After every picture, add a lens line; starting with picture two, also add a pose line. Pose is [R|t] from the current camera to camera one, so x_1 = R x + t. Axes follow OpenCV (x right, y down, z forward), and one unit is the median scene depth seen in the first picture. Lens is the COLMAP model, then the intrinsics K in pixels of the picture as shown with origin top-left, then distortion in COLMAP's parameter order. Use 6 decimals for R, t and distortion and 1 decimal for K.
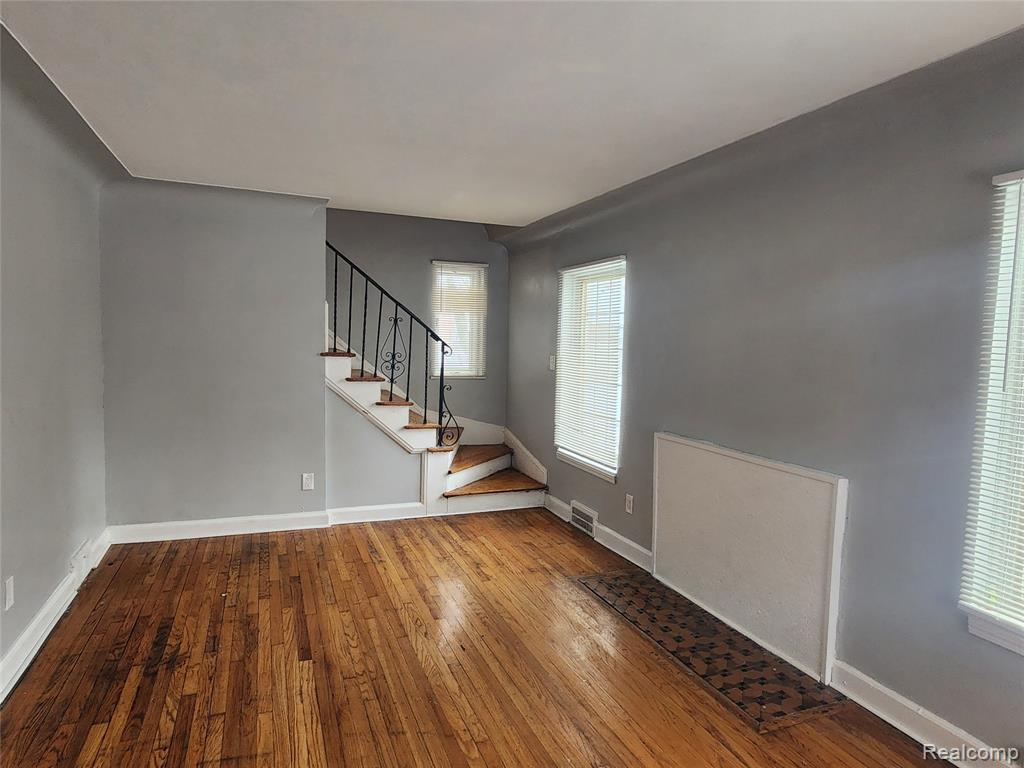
lens RADIAL K [[626.4, 0, 512.0], [0, 626.4, 389.4], [0, 0, 1]] dist [0.001746, -0.003984]
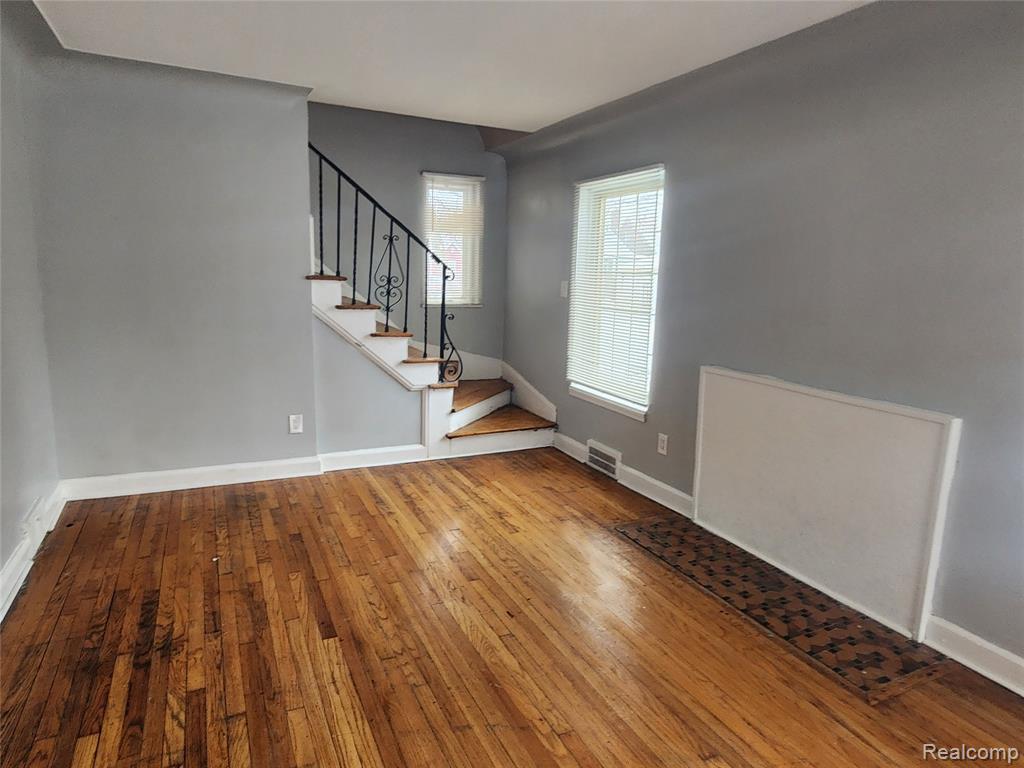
lens RADIAL K [[626.4, 0, 510.9], [0, 626.4, 380.9], [0, 0, 1]] dist [0.001746, -0.003984]
pose [[0.996632, -0.009124, 0.081489, -0.119474], [0.001370, 0.995505, 0.094704, 0.004969], [-0.081987, -0.094273, 0.992165, 0.135797]]
